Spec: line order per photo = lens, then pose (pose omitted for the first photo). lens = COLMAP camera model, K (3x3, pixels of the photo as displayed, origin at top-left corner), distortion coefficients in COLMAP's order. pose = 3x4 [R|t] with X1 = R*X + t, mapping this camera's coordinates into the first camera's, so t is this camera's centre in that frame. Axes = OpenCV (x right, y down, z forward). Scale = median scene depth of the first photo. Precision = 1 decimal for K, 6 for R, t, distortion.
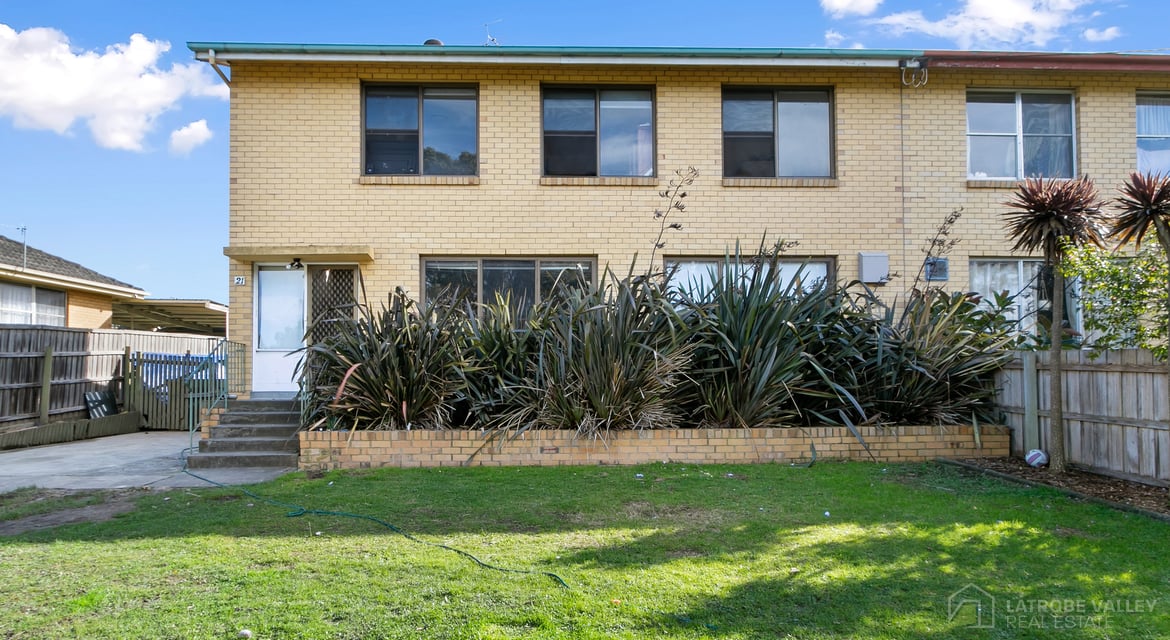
lens RADIAL K [[604.4, 0, 579.4], [0, 604.4, 363.7], [0, 0, 1]] dist [0.004807, -0.003097]
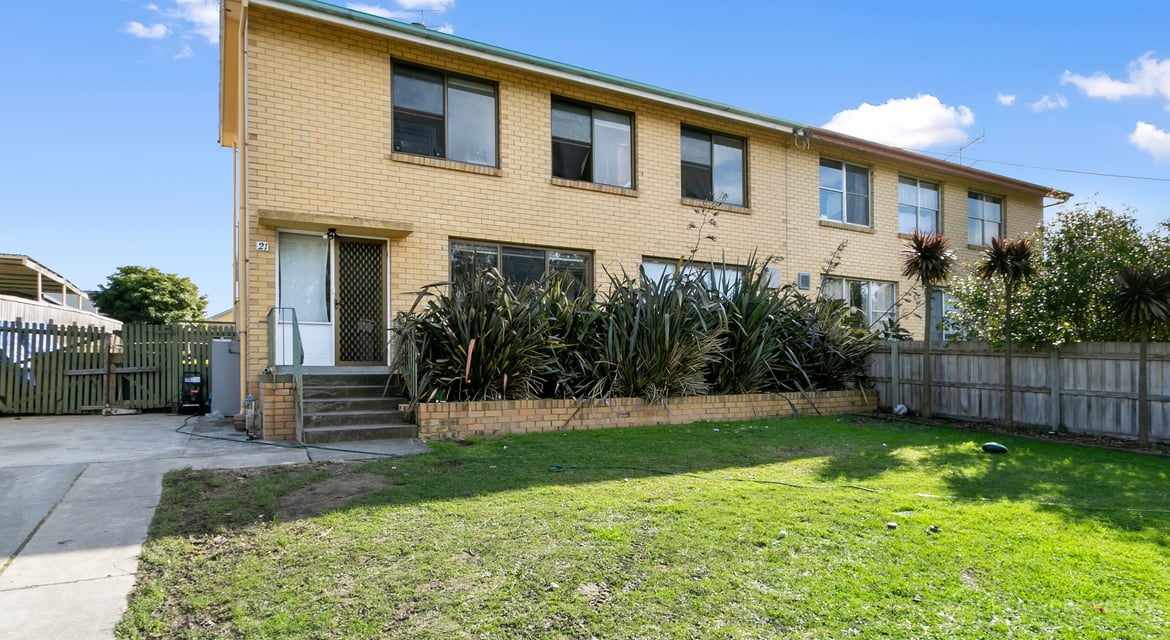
lens RADIAL K [[604.4, 0, 556.1], [0, 604.4, 349.5], [0, 0, 1]] dist [0.004807, -0.003097]
pose [[0.906089, 0.016036, 0.422782, -0.542936], [-0.019253, 0.999809, 0.003340, 0.008975], [-0.422648, -0.011166, 0.906225, -0.030010]]
